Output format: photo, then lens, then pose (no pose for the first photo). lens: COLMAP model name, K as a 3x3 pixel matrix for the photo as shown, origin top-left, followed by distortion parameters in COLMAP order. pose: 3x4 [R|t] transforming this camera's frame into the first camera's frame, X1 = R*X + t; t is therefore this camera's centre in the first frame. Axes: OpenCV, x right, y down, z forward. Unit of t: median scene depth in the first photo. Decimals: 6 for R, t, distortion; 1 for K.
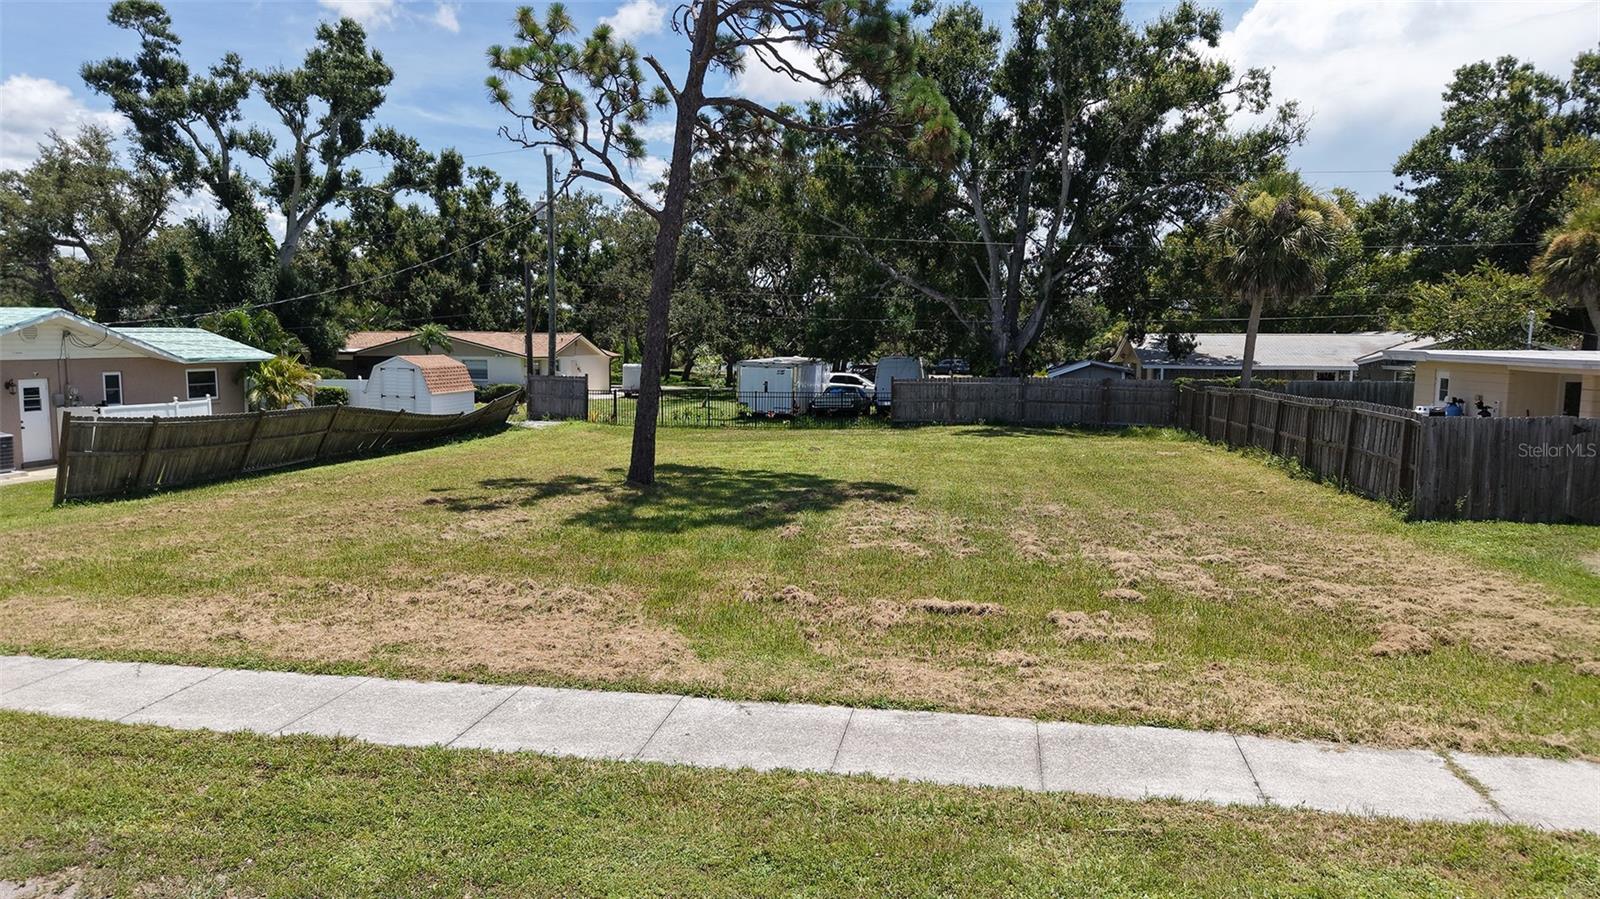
lens RADIAL K [[1071.1, 0, 790.8], [0, 1071.1, 453.6], [0, 0, 1]] dist [0.014288, -0.011696]
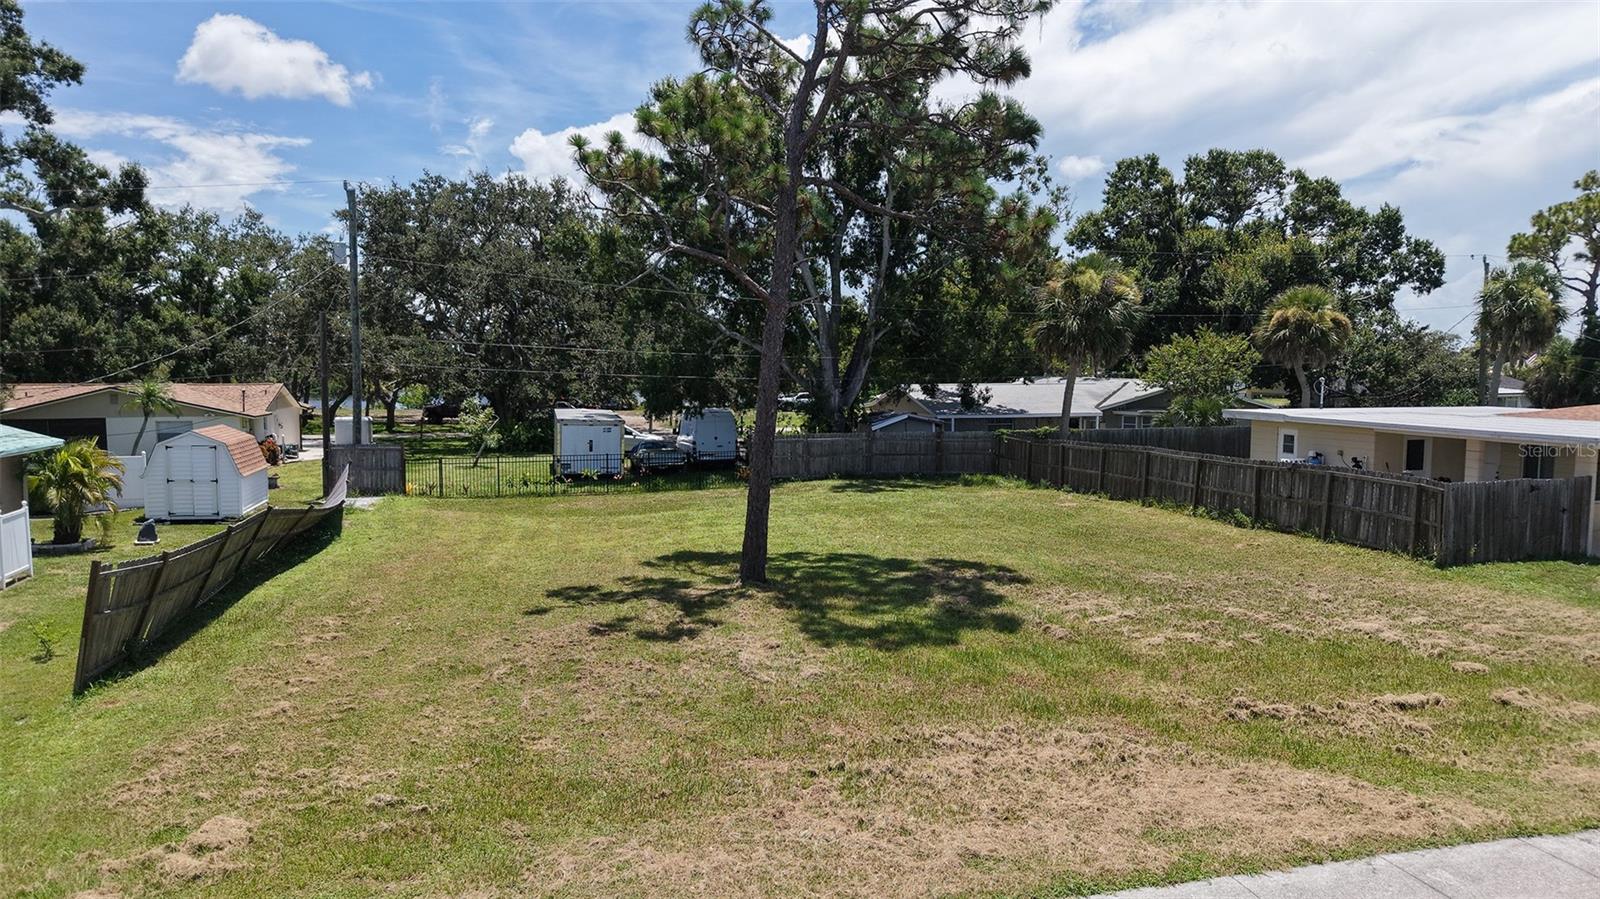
lens RADIAL K [[1071.1, 0, 790.8], [0, 1071.1, 453.6], [0, 0, 1]] dist [0.014288, -0.011696]
pose [[0.909180, -0.039142, 0.414559, -0.336208], [0.048037, 0.998785, -0.011046, -0.049577], [-0.413622, 0.029957, 0.909956, 0.093264]]
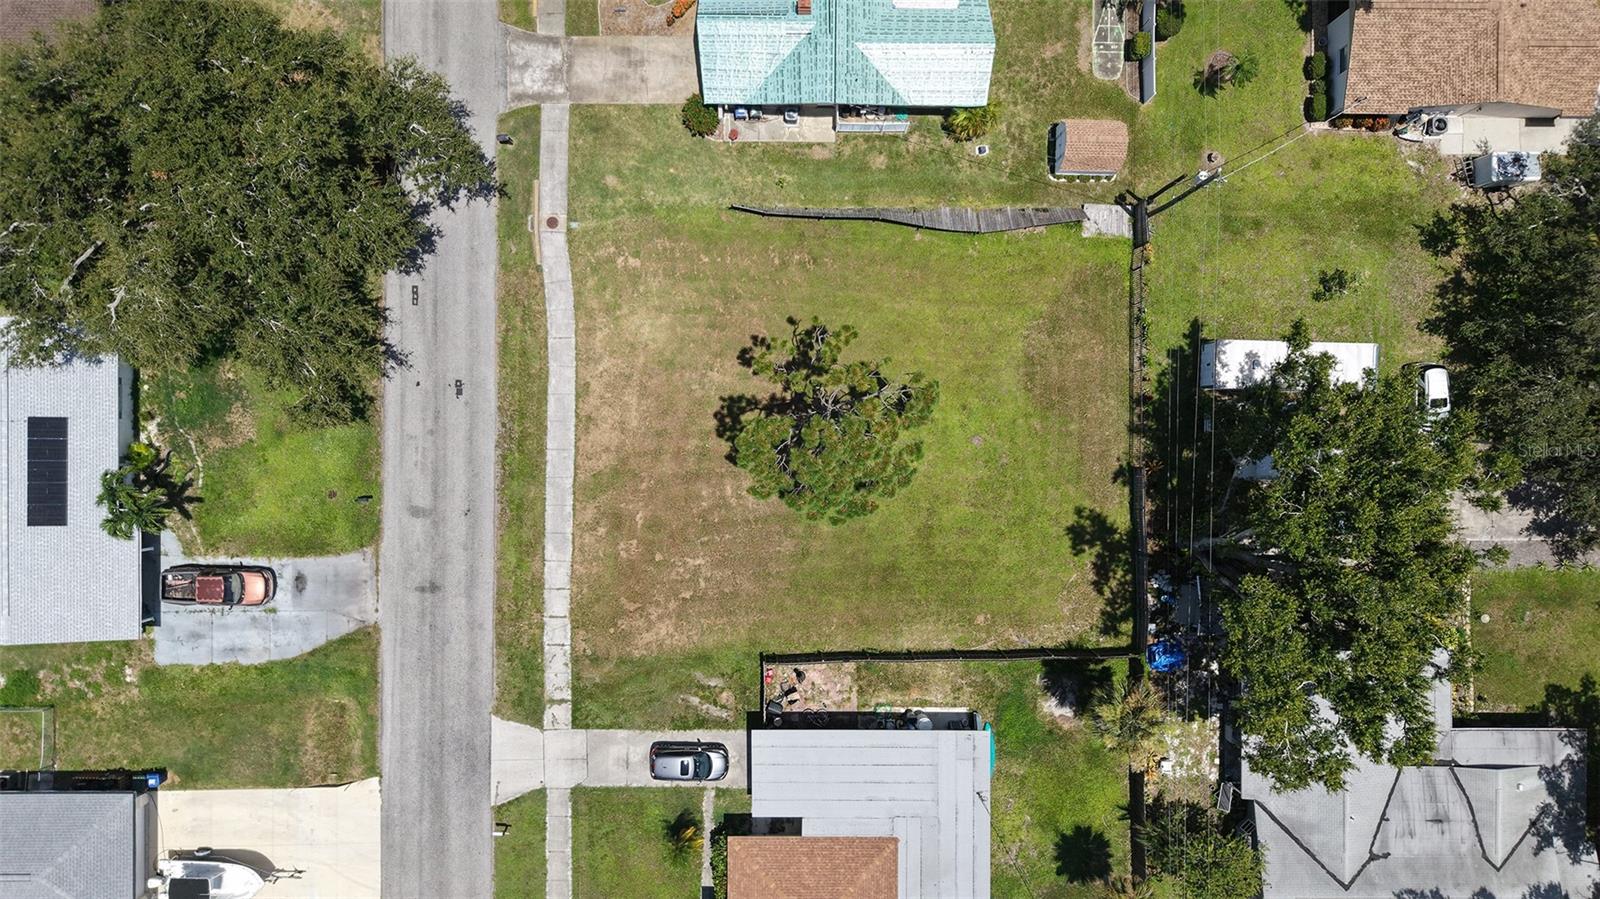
lens RADIAL K [[1080.7, 0, 792.9], [0, 1080.7, 446.7], [0, 0, 1]] dist [0.050194, -0.067187]
pose [[0.173204, 0.984885, 0.001439, -0.018661], [-0.117293, 0.019177, 0.992912, -1.748801], [0.977877, -0.172145, 0.118842, 0.437685]]
